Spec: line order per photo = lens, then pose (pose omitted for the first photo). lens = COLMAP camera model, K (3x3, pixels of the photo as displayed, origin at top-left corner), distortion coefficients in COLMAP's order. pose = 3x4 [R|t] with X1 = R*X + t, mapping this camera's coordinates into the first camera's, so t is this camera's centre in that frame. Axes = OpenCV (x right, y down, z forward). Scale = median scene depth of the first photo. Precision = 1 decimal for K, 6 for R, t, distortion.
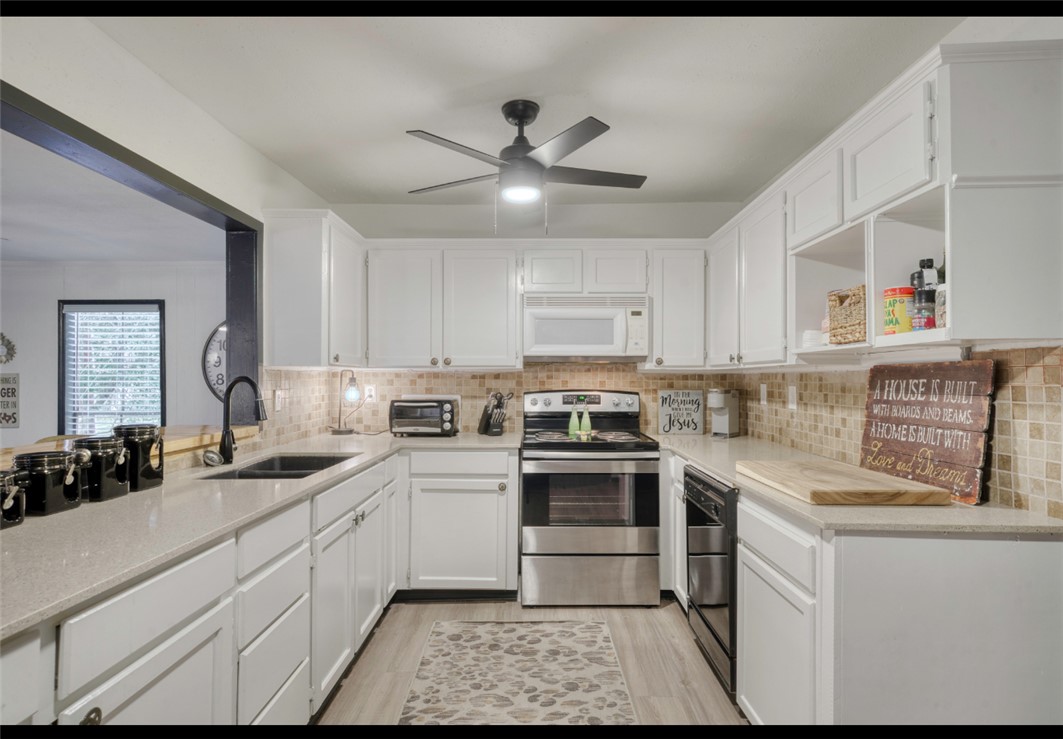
lens RADIAL K [[556.4, 0, 534.9], [0, 556.4, 369.1], [0, 0, 1]] dist [0.000606, 0.001305]
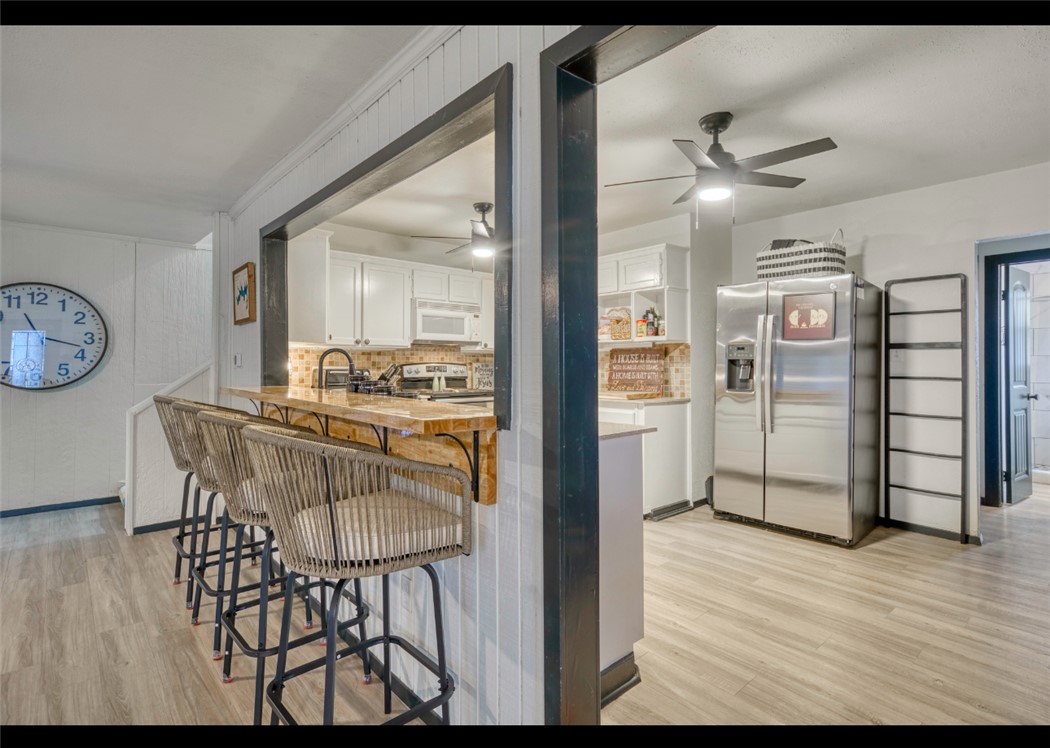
lens RADIAL K [[523.1, 0, 521.3], [0, 523.1, 366.2], [0, 0, 1]] dist [0.004733, 0.000306]
pose [[0.759023, -0.001688, 0.651061, -1.187196], [-0.010529, 0.999834, 0.014868, 0.039787], [-0.650978, -0.018140, 0.758880, -0.457135]]
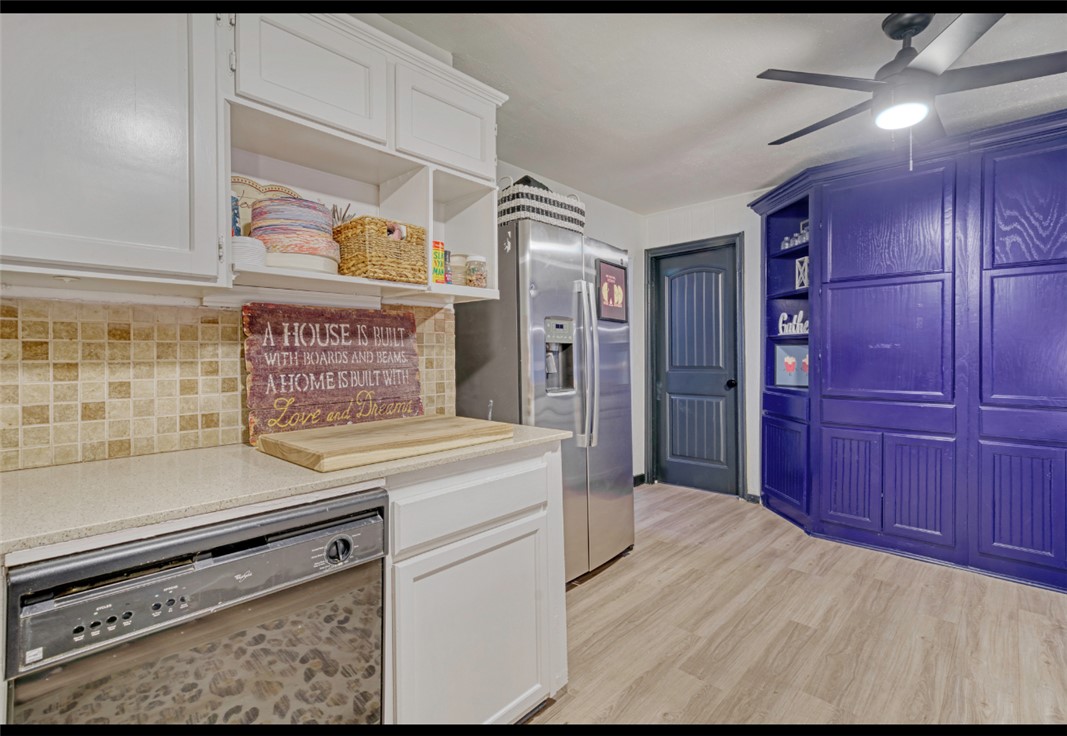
lens RADIAL K [[493.7, 0, 532.7], [0, 493.7, 358.3], [0, 0, 1]] dist [0.005498, 0.000364]
pose [[-0.722270, -0.008444, 0.691560, -0.144275], [-0.010867, 0.999941, 0.000859, 0.068770], [-0.691526, -0.006894, -0.722319, 1.285942]]
